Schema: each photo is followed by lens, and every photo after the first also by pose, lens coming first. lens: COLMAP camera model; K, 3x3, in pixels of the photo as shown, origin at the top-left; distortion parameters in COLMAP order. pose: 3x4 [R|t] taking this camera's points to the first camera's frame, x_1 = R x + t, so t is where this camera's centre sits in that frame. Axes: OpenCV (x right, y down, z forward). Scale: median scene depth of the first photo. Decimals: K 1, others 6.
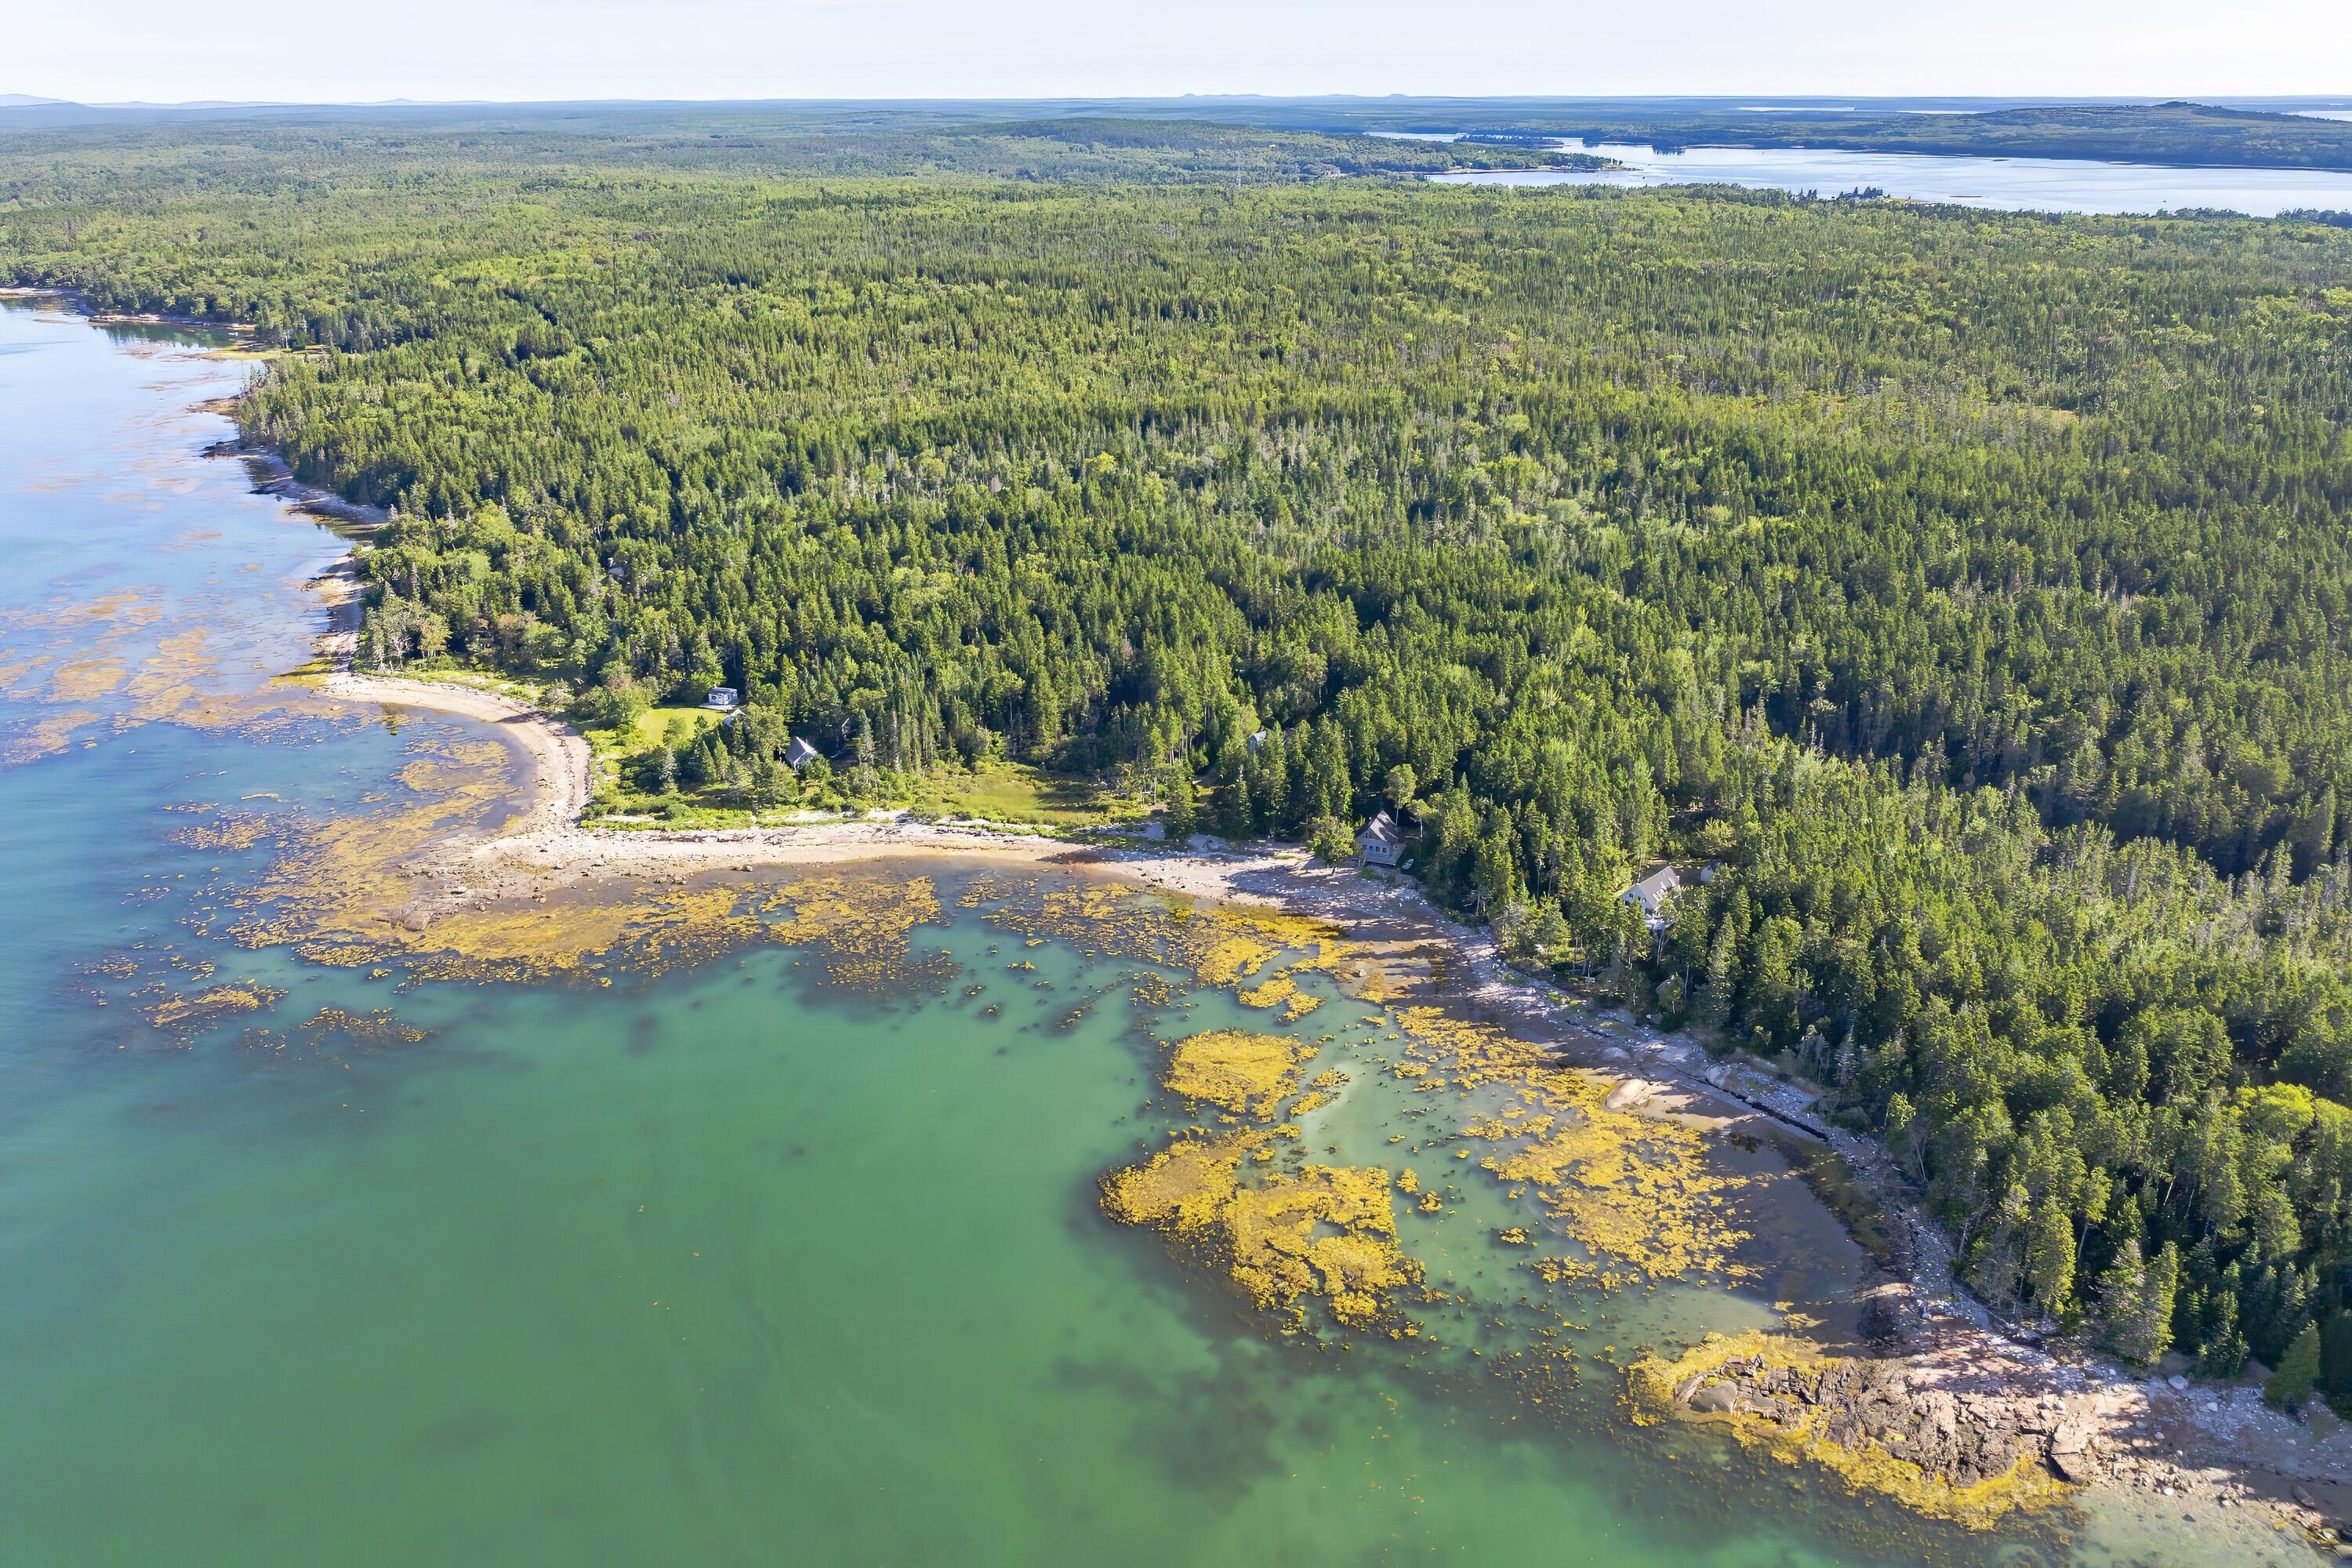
lens RADIAL K [[1647.1, 0, 1175.0], [0, 1647.1, 773.2], [0, 0, 1]] dist [0.000144, -0.025137]
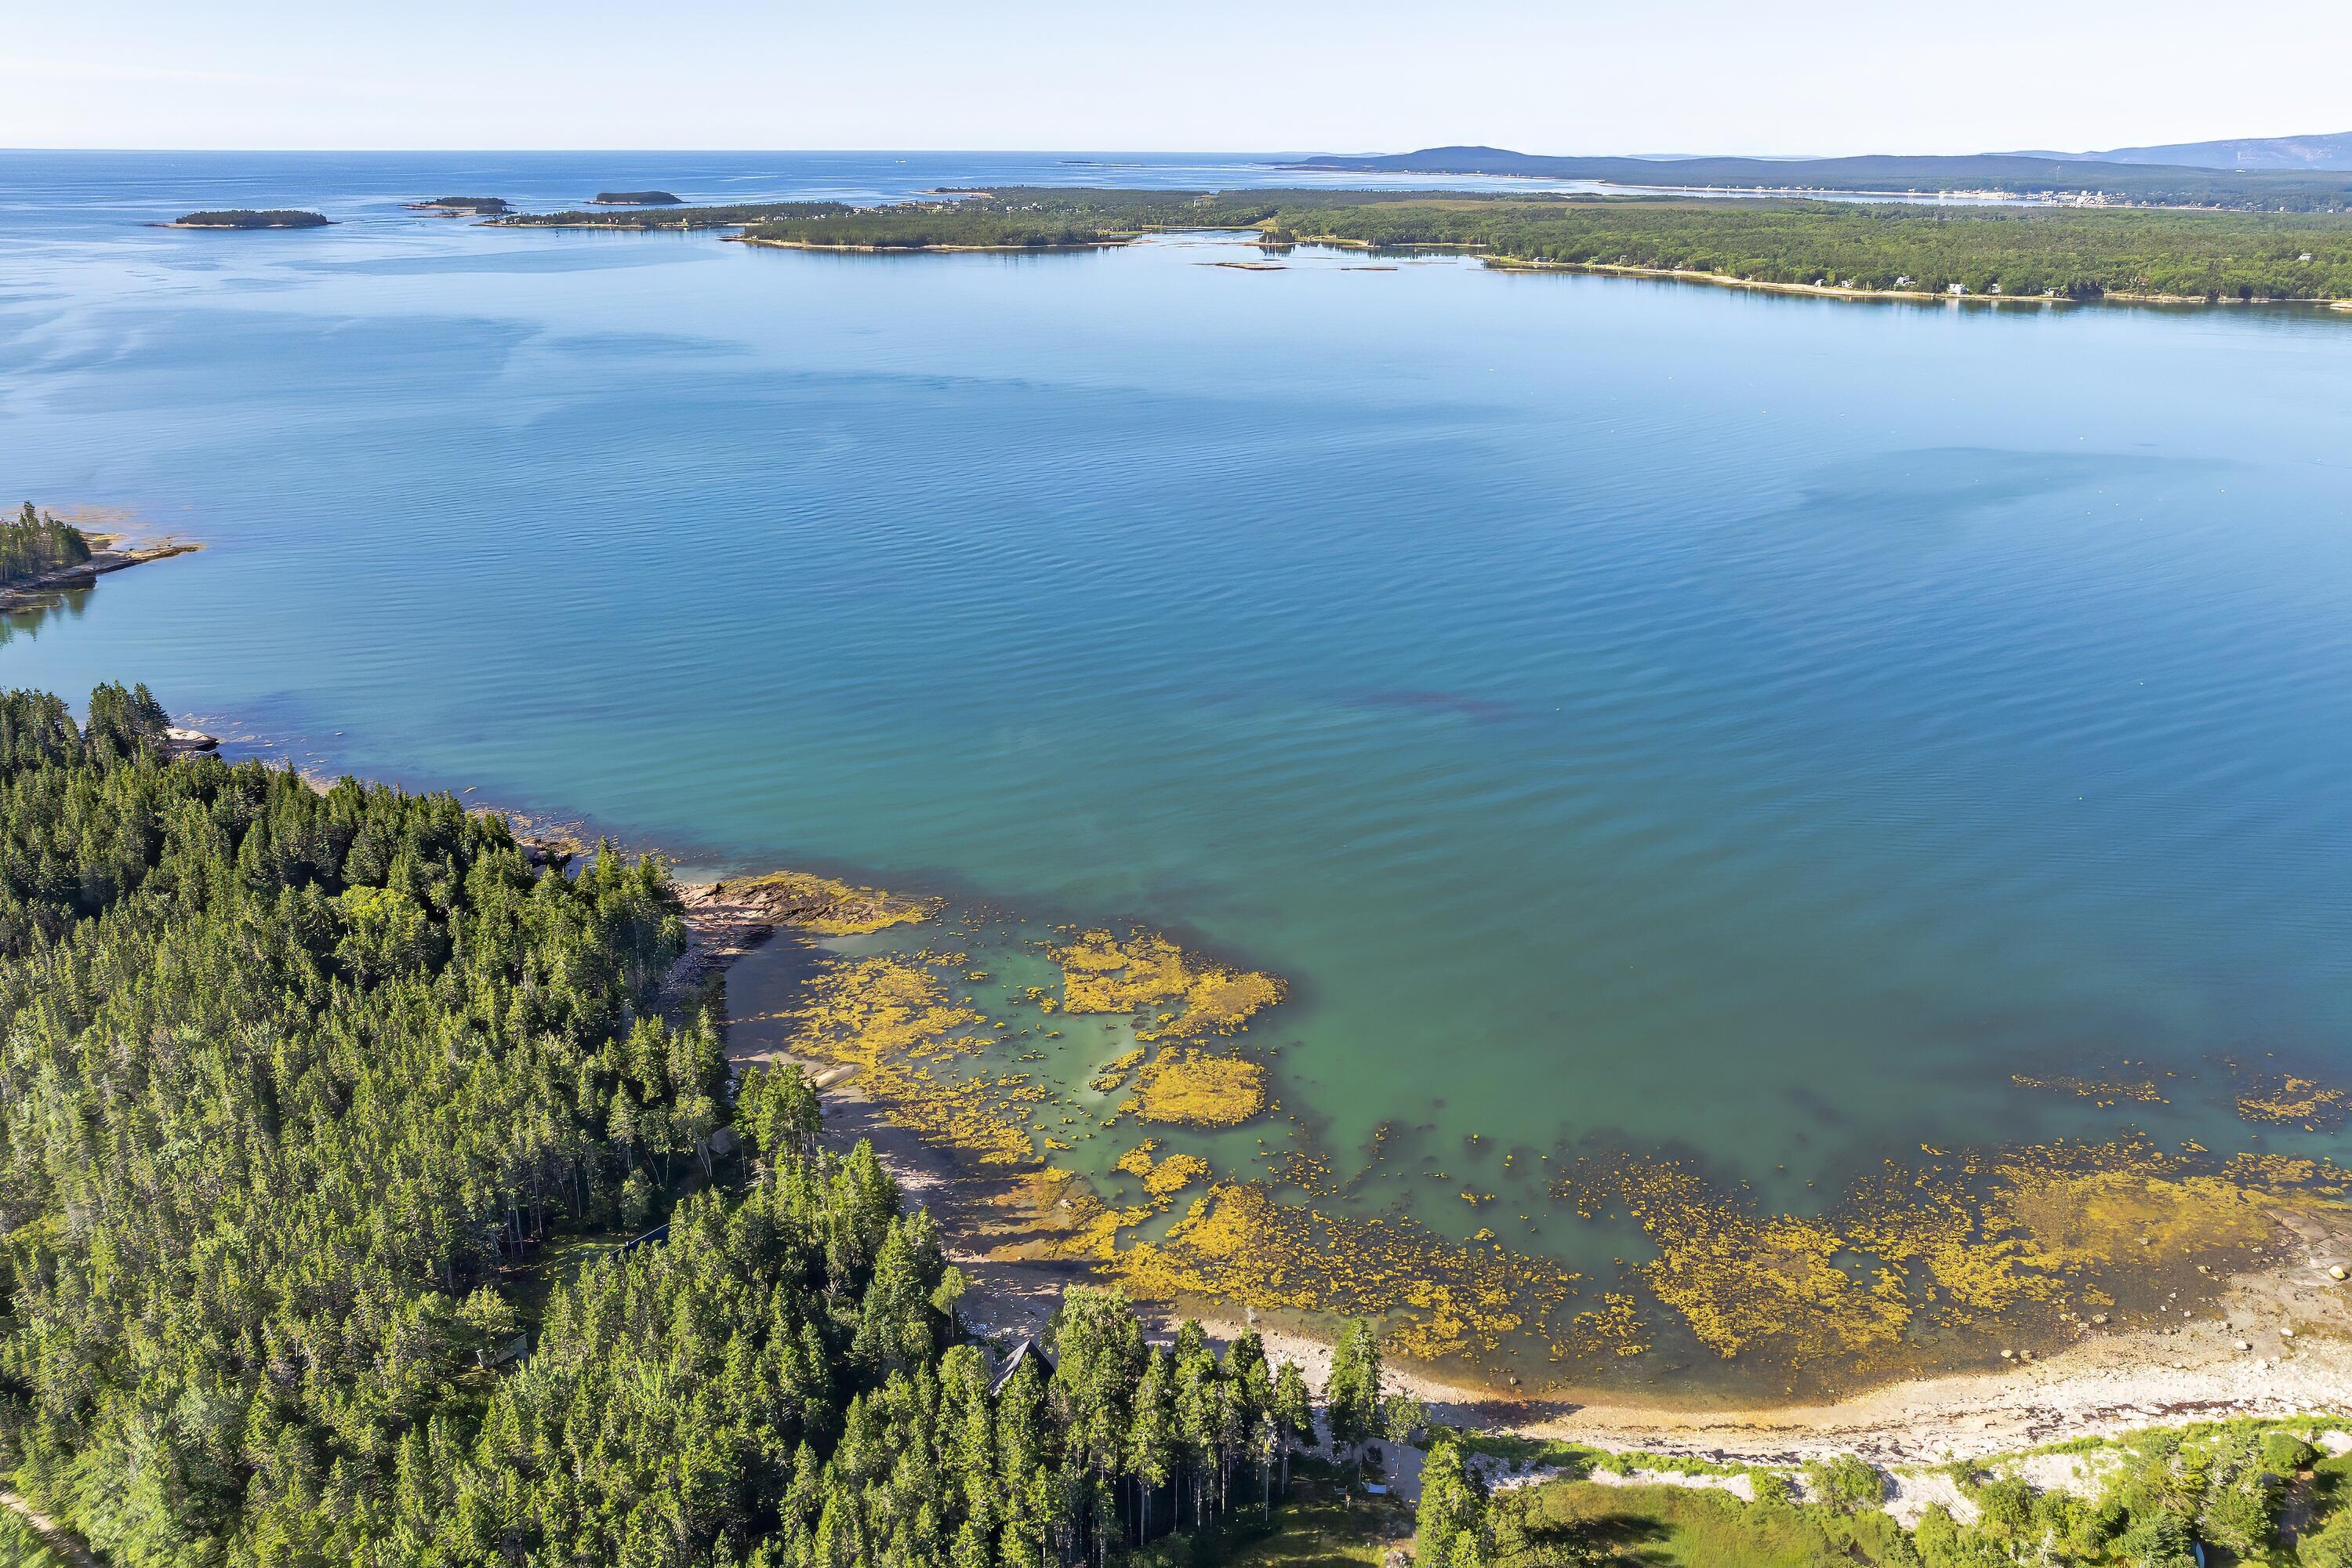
lens RADIAL K [[1654.6, 0, 1174.8], [0, 1654.6, 782.3], [0, 0, 1]] dist [-0.023709, 0.018357]
pose [[-0.994755, 0.039155, -0.094495, 0.111870], [-0.037263, 0.721625, 0.691281, -0.524900], [0.095257, 0.691176, -0.716381, 1.262368]]
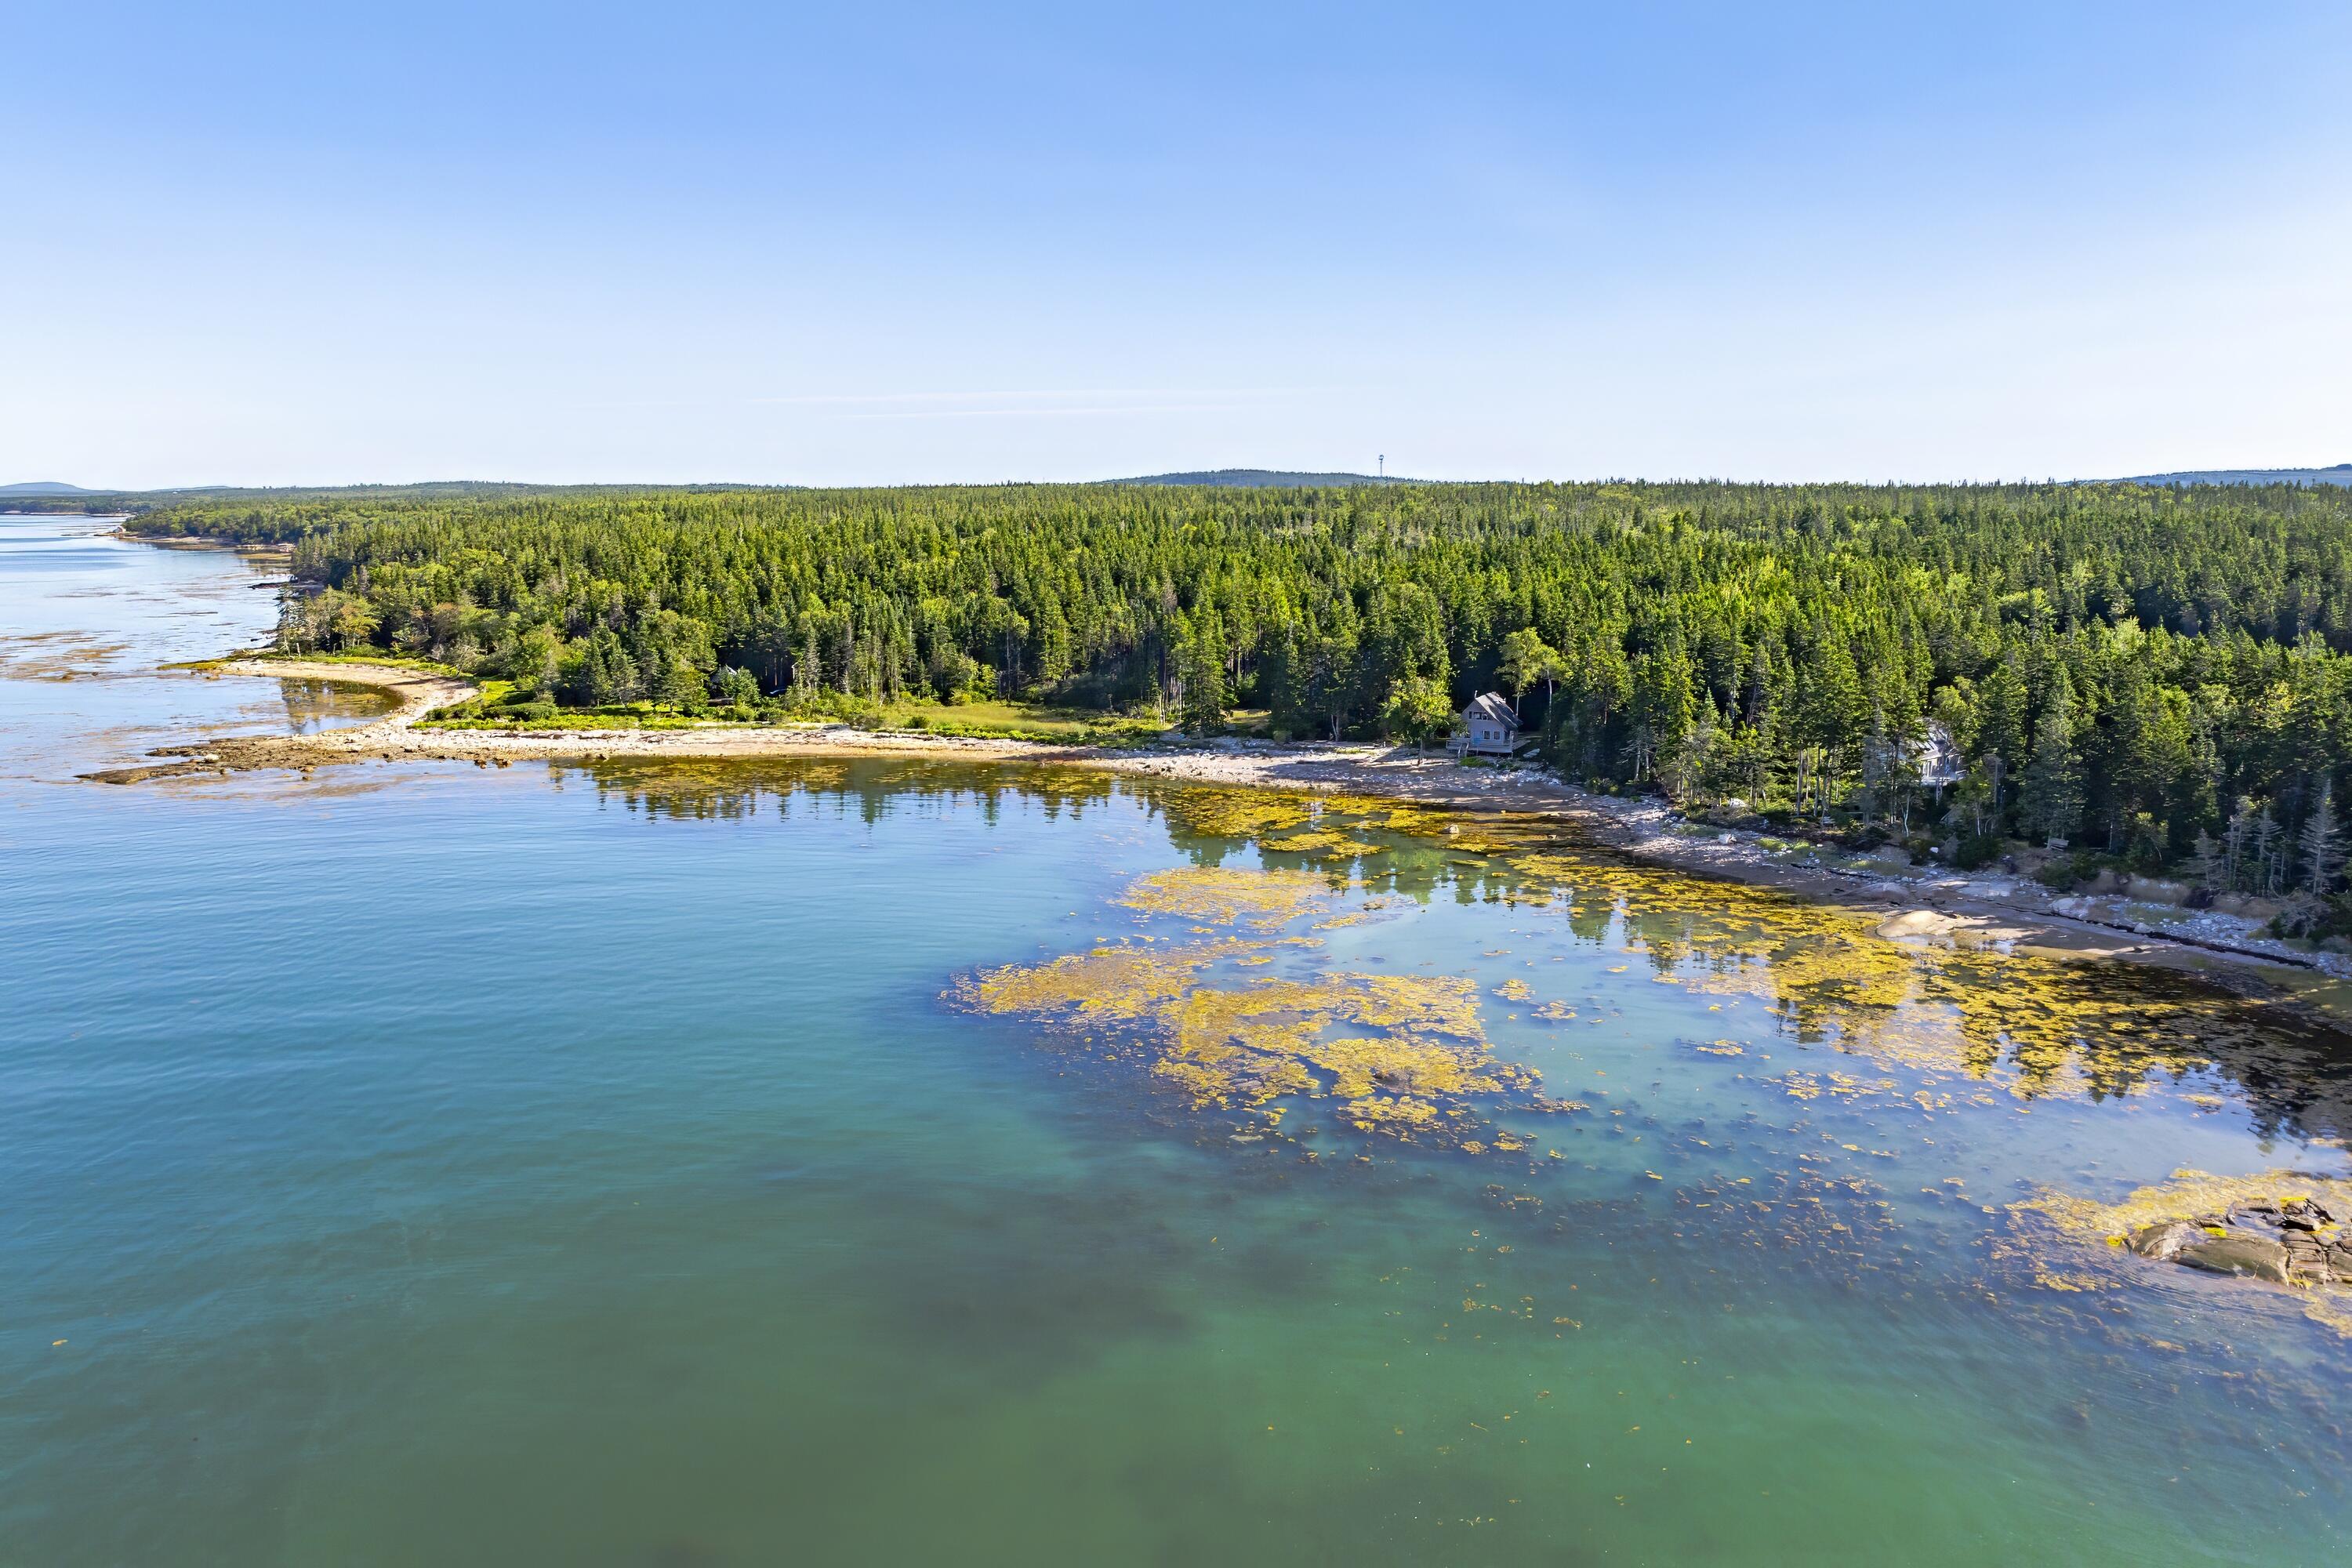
lens RADIAL K [[1654.6, 0, 1174.8], [0, 1654.6, 782.3], [0, 0, 1]] dist [-0.023709, 0.018357]
pose [[0.995585, 0.017720, -0.092176, 0.056207], [-0.037069, 0.976421, -0.212669, 0.211571], [0.086234, 0.215147, 0.972767, 0.318086]]
